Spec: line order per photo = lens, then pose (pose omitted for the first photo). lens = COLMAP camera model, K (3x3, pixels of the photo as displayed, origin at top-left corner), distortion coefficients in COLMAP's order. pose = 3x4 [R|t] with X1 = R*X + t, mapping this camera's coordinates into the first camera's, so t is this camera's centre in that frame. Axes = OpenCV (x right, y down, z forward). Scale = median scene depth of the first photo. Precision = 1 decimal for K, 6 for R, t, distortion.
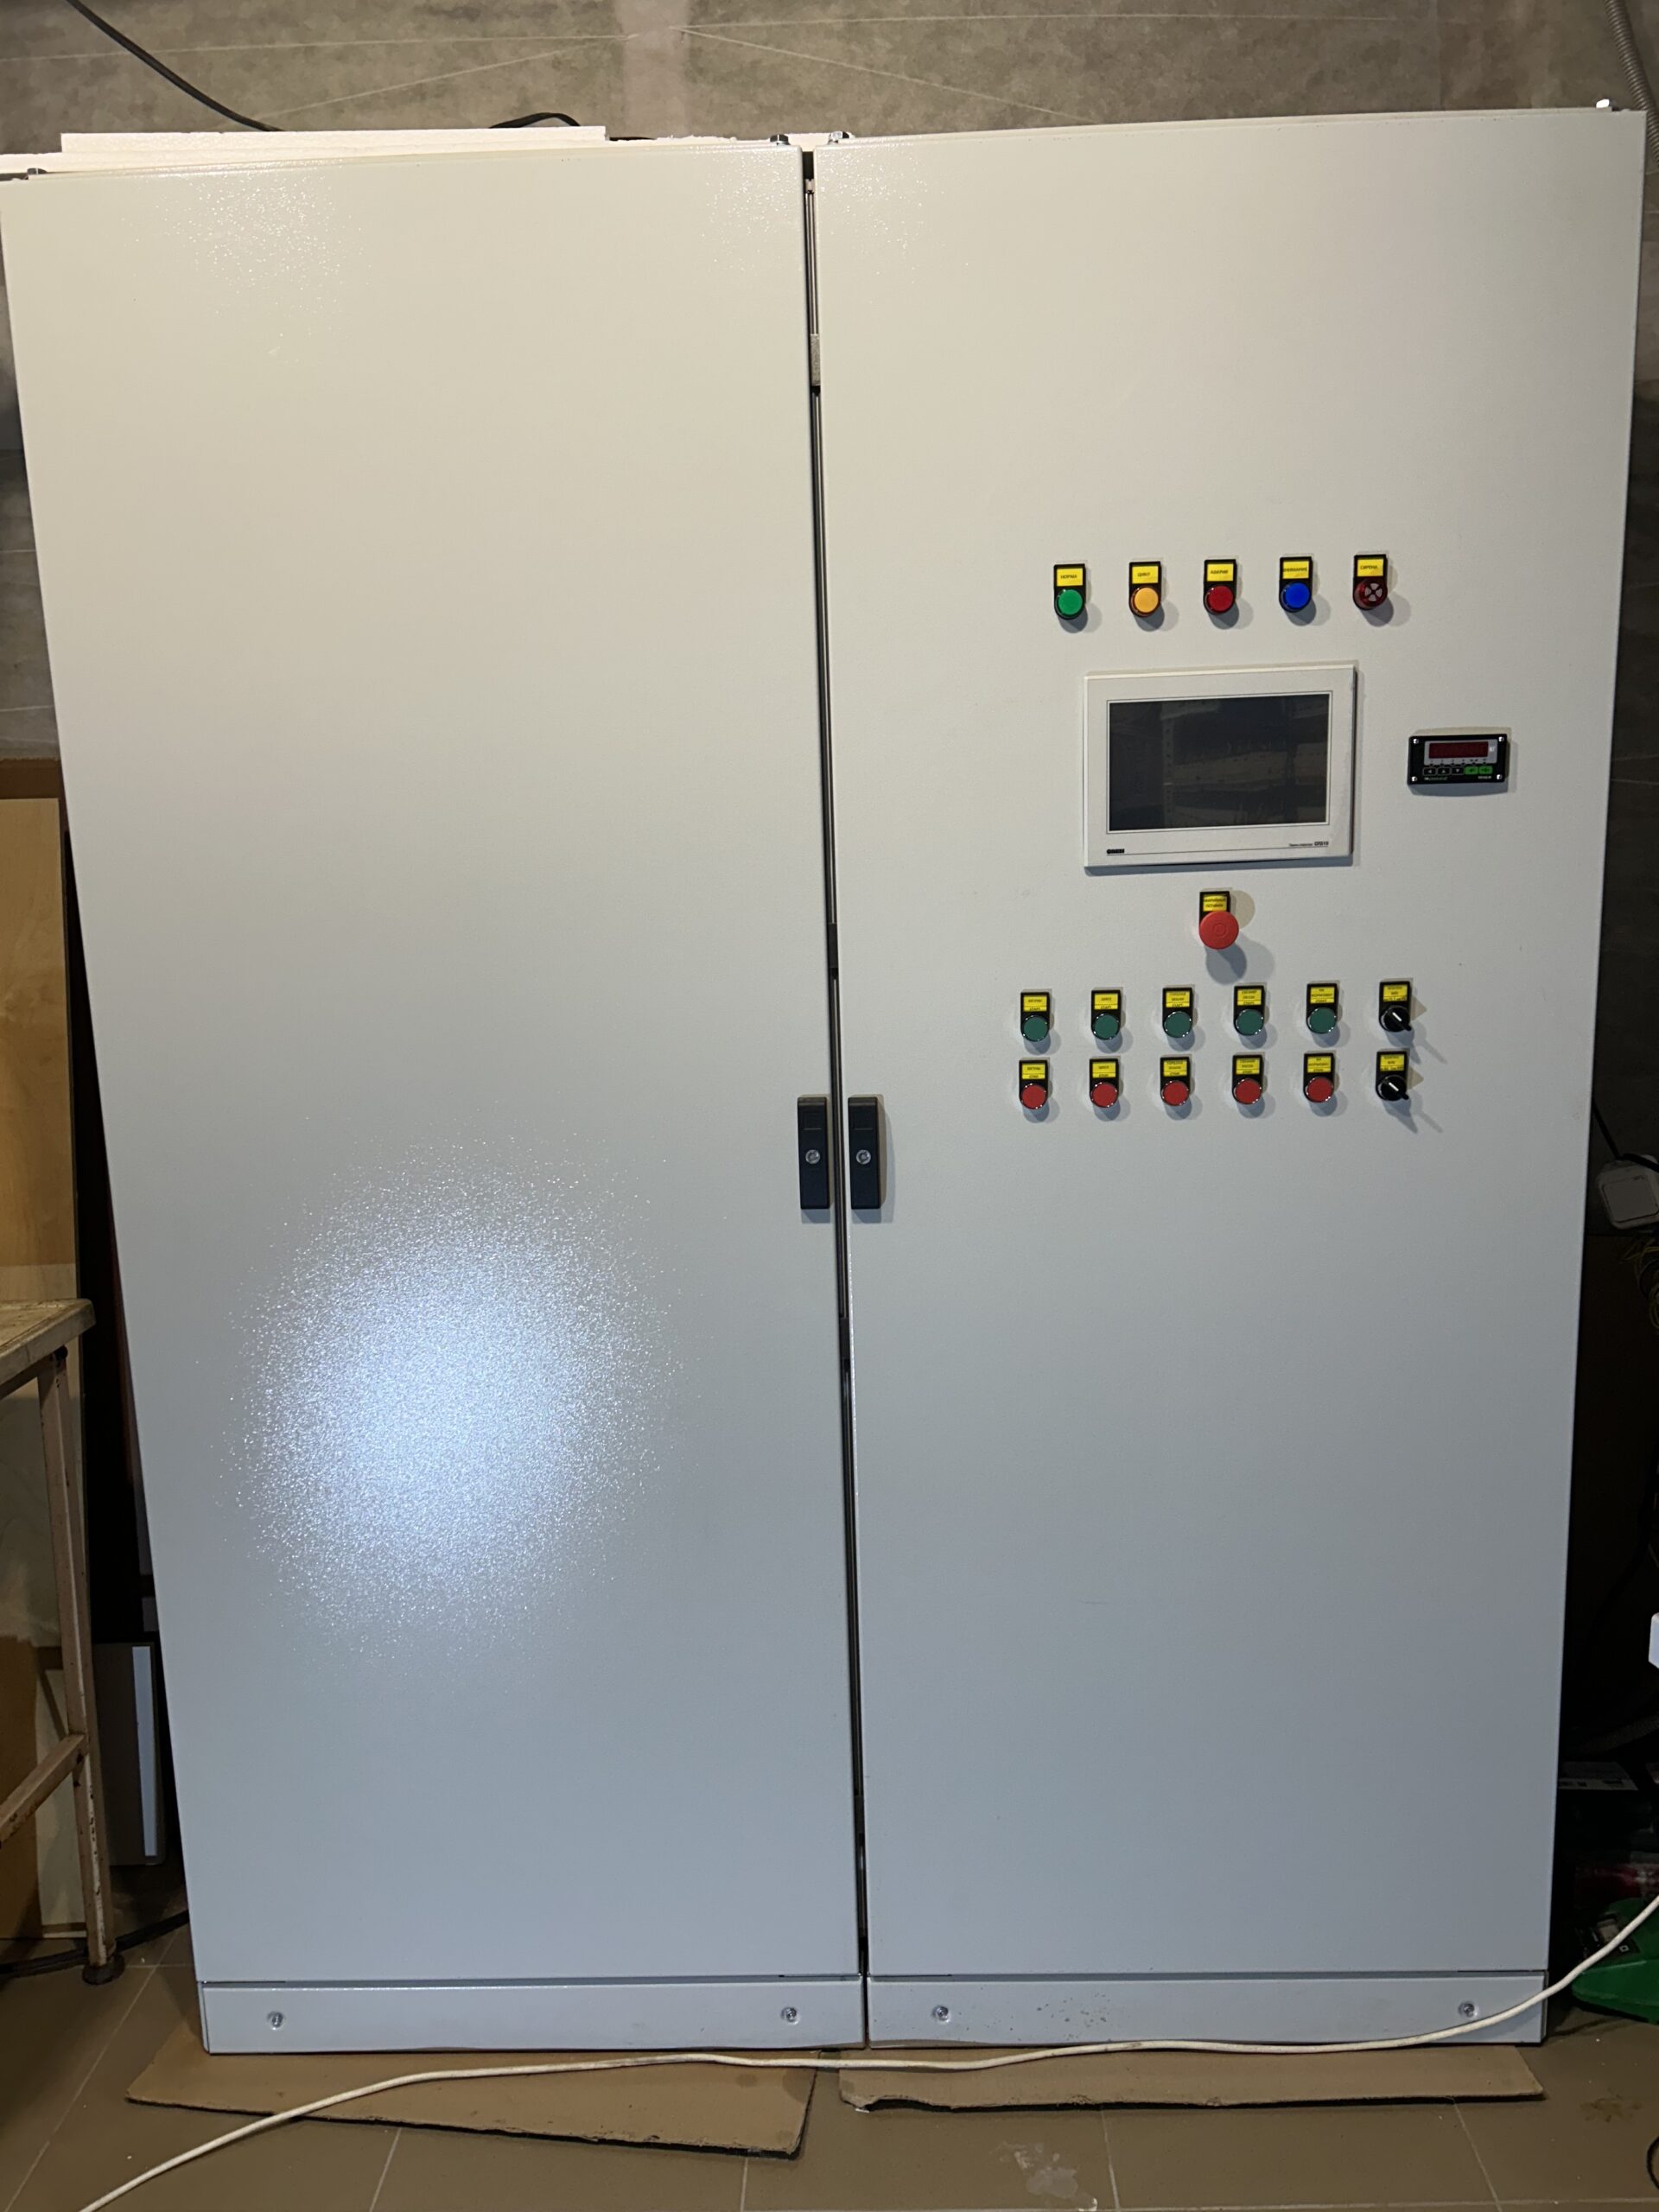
lens RADIAL K [[1653.5, 0, 838.8], [0, 1653.5, 1112.9], [0, 0, 1]] dist [0.066277, -0.083011]
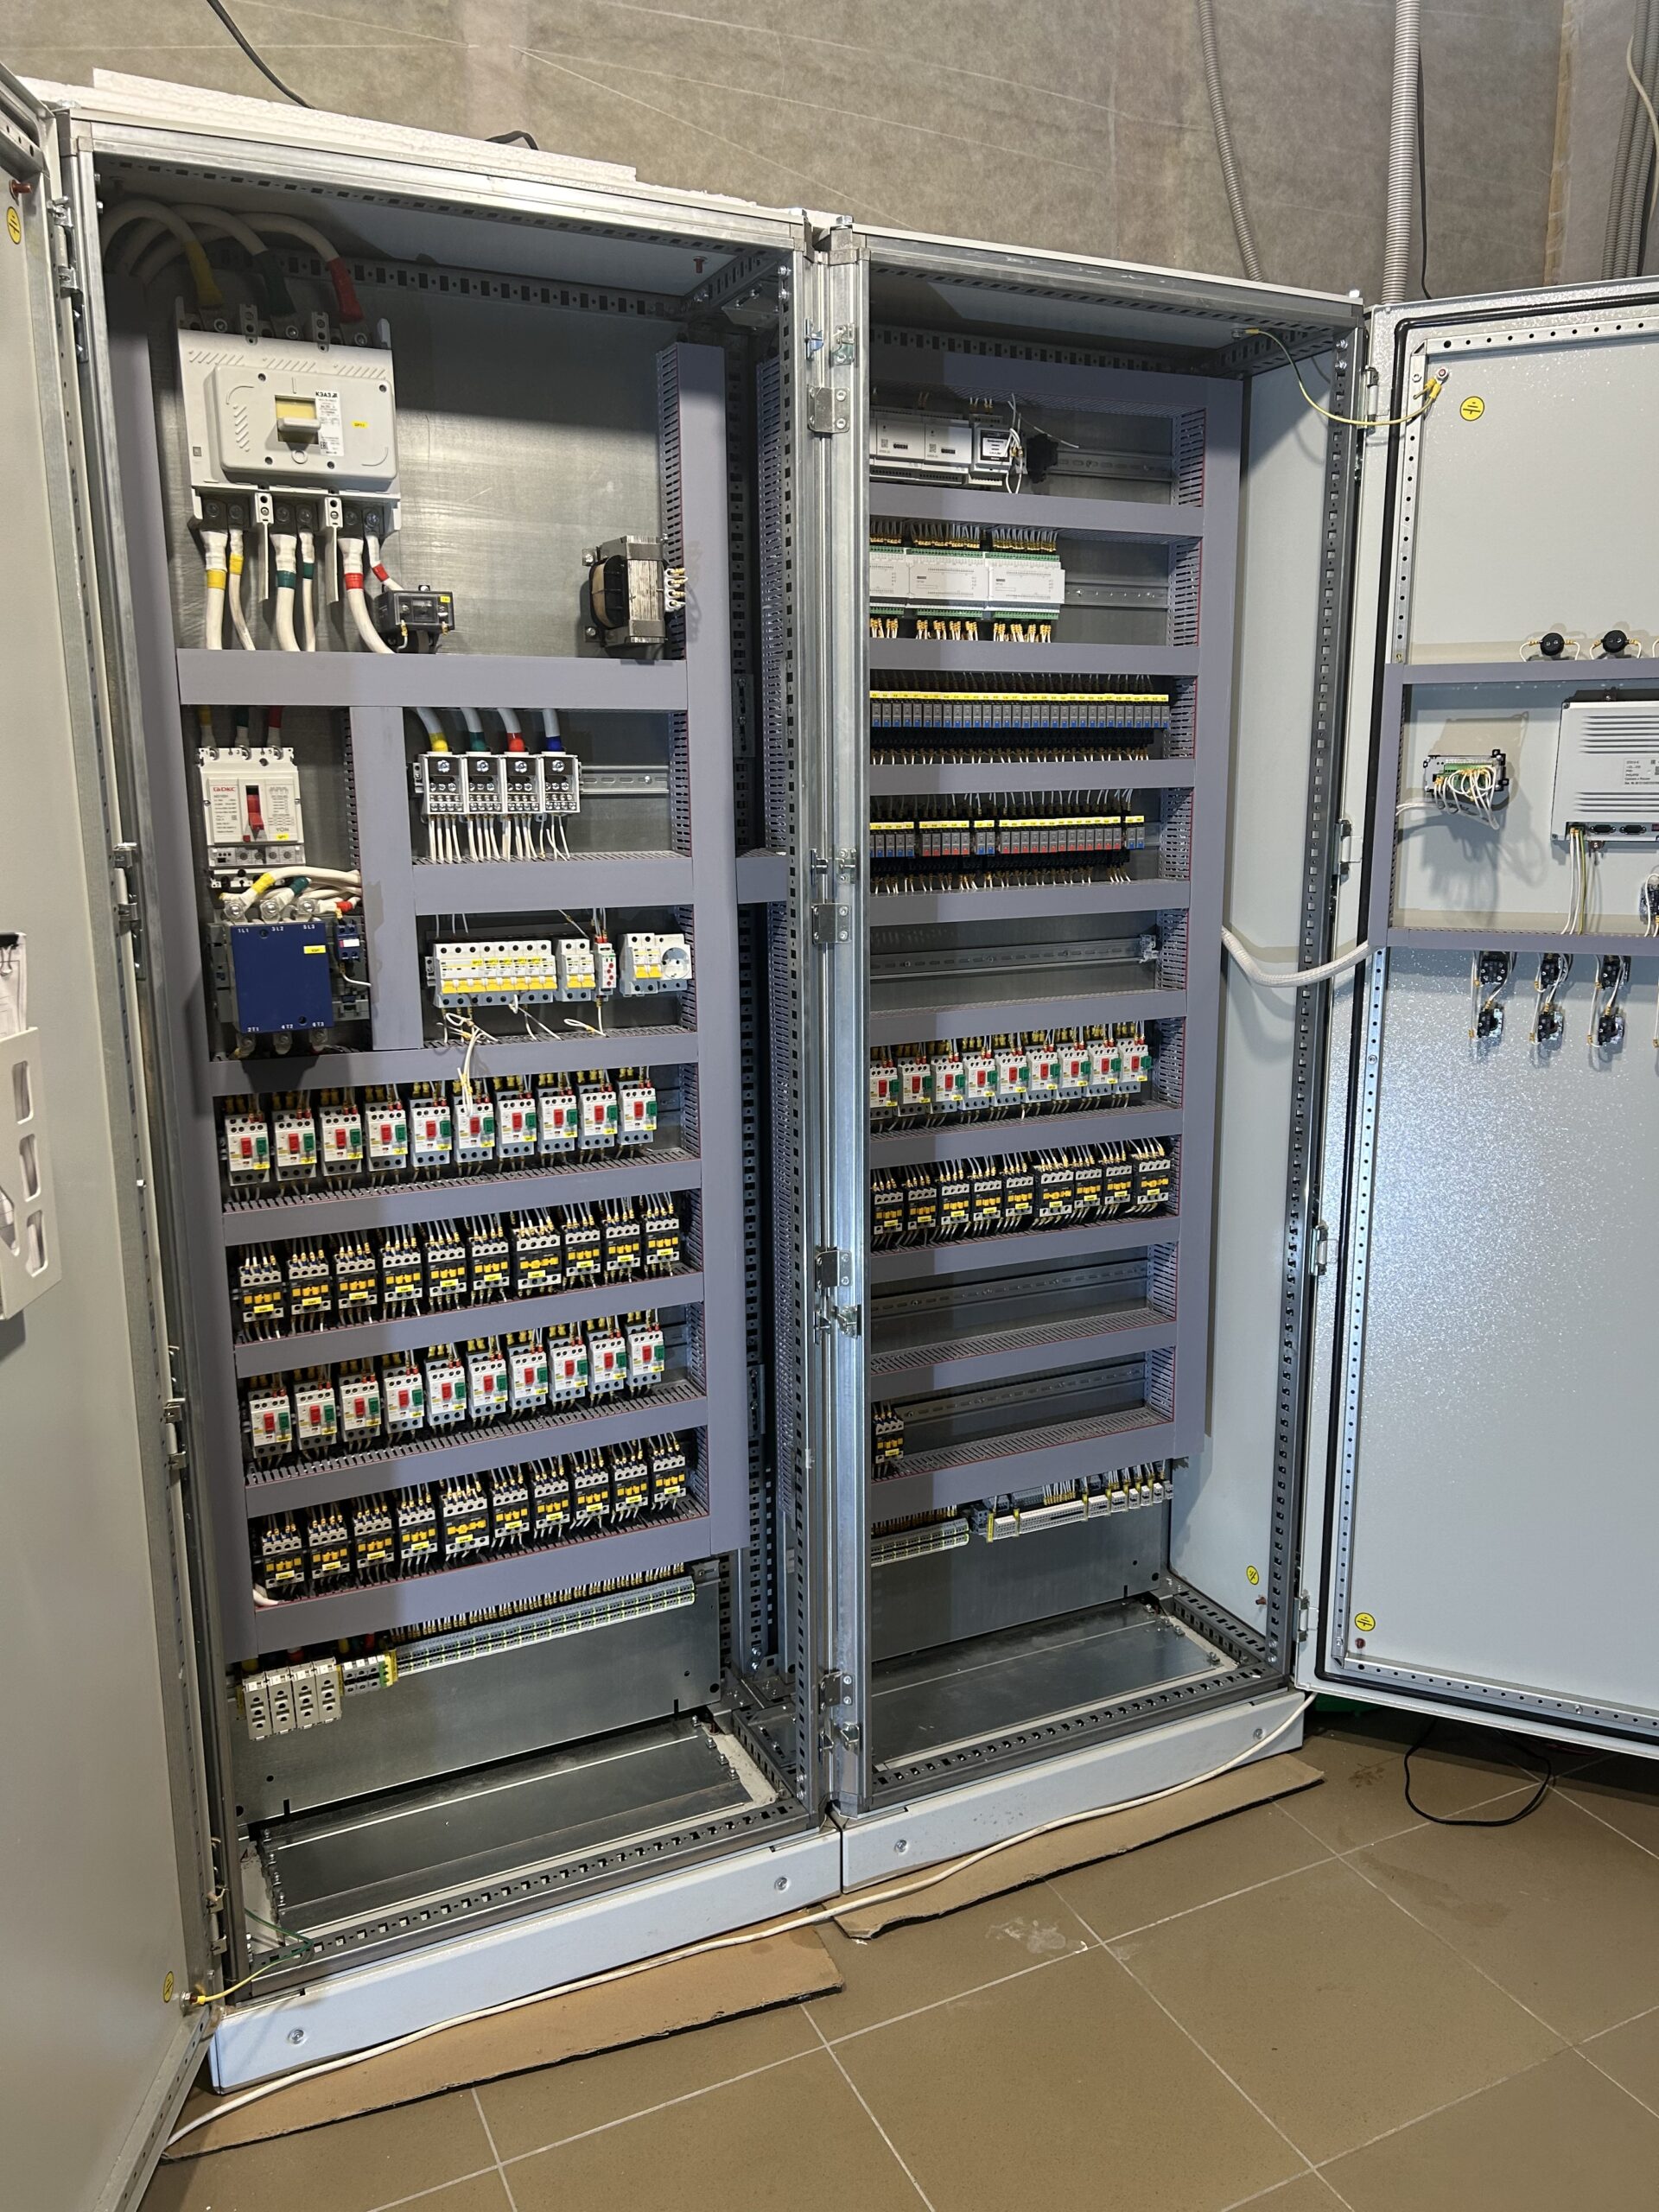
lens RADIAL K [[1653.5, 0, 838.8], [0, 1653.5, 1112.9], [0, 0, 1]] dist [0.066277, -0.083011]
pose [[0.890132, -0.064495, 0.451116, -0.435578], [0.061447, 0.997881, 0.021419, 0.004063], [-0.451541, 0.008654, 0.892208, -0.015516]]
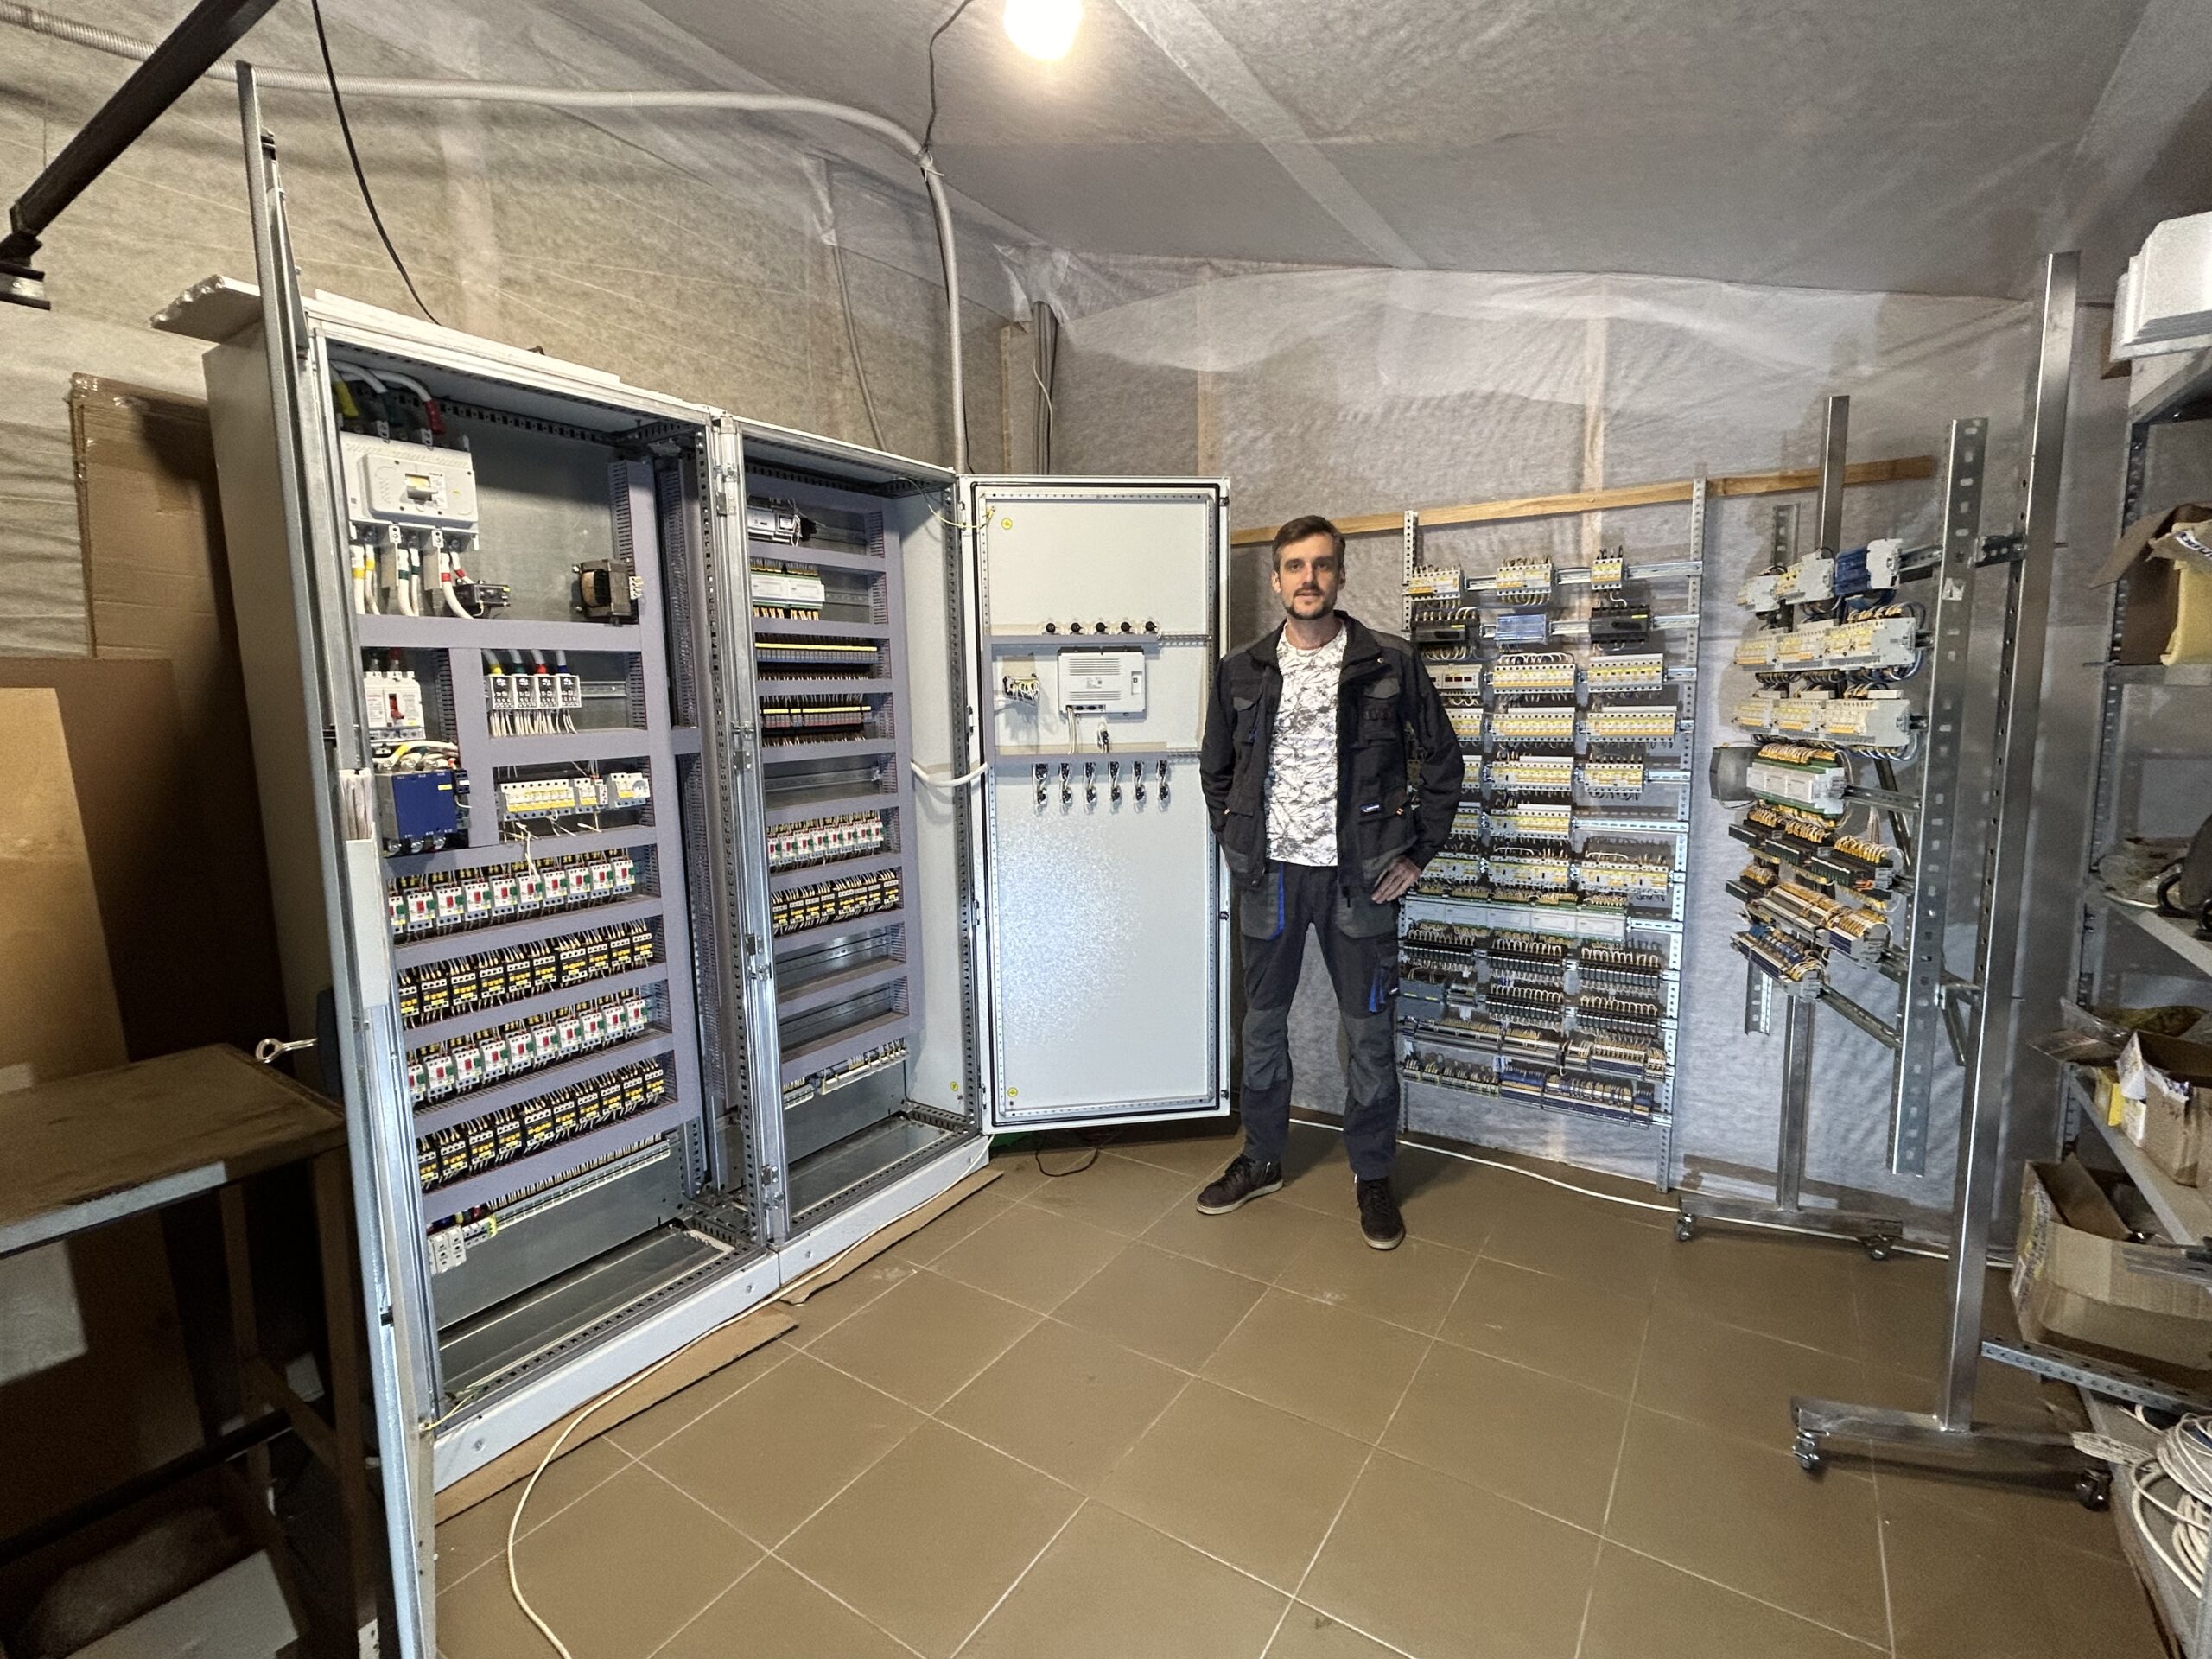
lens RADIAL K [[1019.9, 0, 1106.0], [0, 1019.9, 829.5], [0, 0, 1]] dist [-0.013758, -0.000084]
pose [[0.534883, -0.089613, 0.840161, -0.735297], [0.157314, 0.987535, 0.005179, 0.047085], [-0.830152, 0.129399, 0.542313, -0.093890]]
